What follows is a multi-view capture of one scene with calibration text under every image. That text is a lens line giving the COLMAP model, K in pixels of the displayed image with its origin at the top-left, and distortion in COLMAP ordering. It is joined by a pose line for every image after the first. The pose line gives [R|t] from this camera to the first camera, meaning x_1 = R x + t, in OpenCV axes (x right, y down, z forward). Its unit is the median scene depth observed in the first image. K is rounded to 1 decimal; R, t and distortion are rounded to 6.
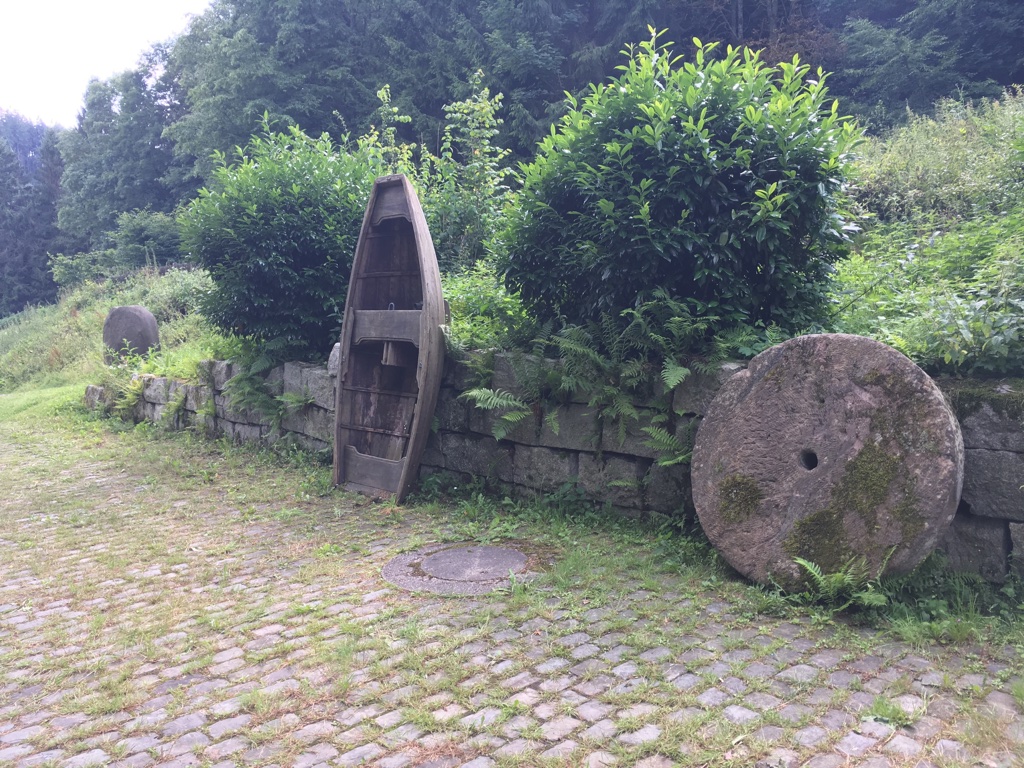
lens RADIAL K [[864.1, 0, 512.0], [0, 864.1, 384.0], [0, 0, 1]] dist [0.029936, -0.012826]
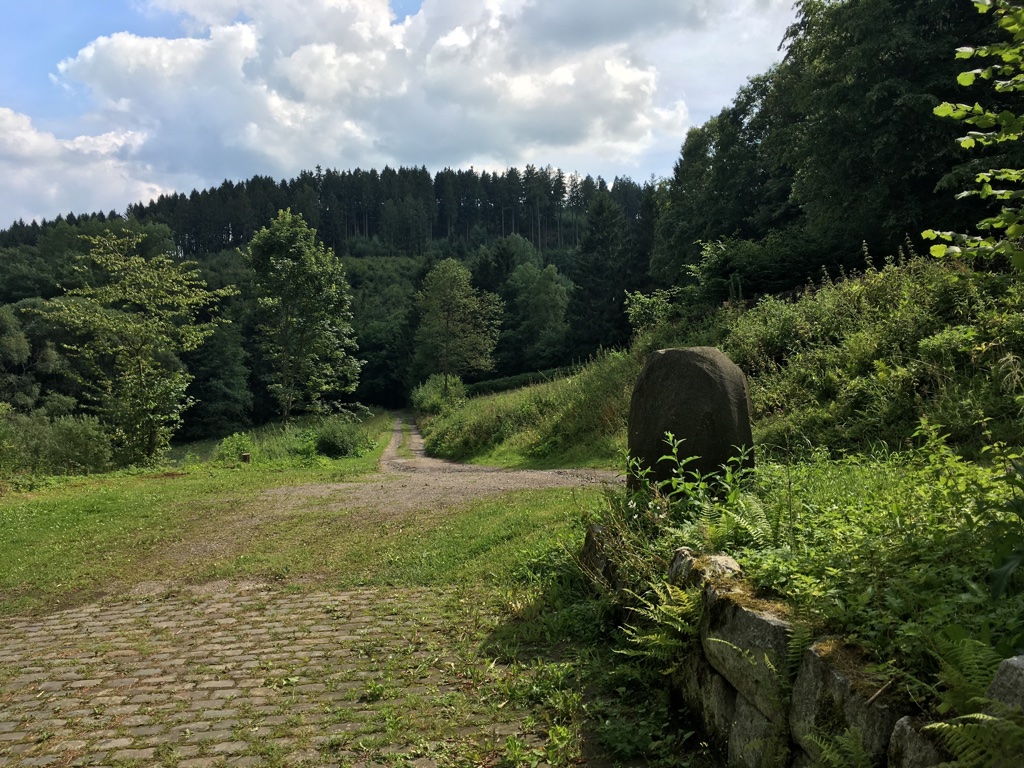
lens RADIAL K [[864.1, 0, 512.0], [0, 864.1, 384.0], [0, 0, 1]] dist [0.029936, -0.012826]
pose [[0.802899, 0.042019, -0.594633, -0.091241], [-0.074878, 0.996721, -0.030671, -0.018675], [0.591394, 0.069151, 0.803412, 0.216133]]
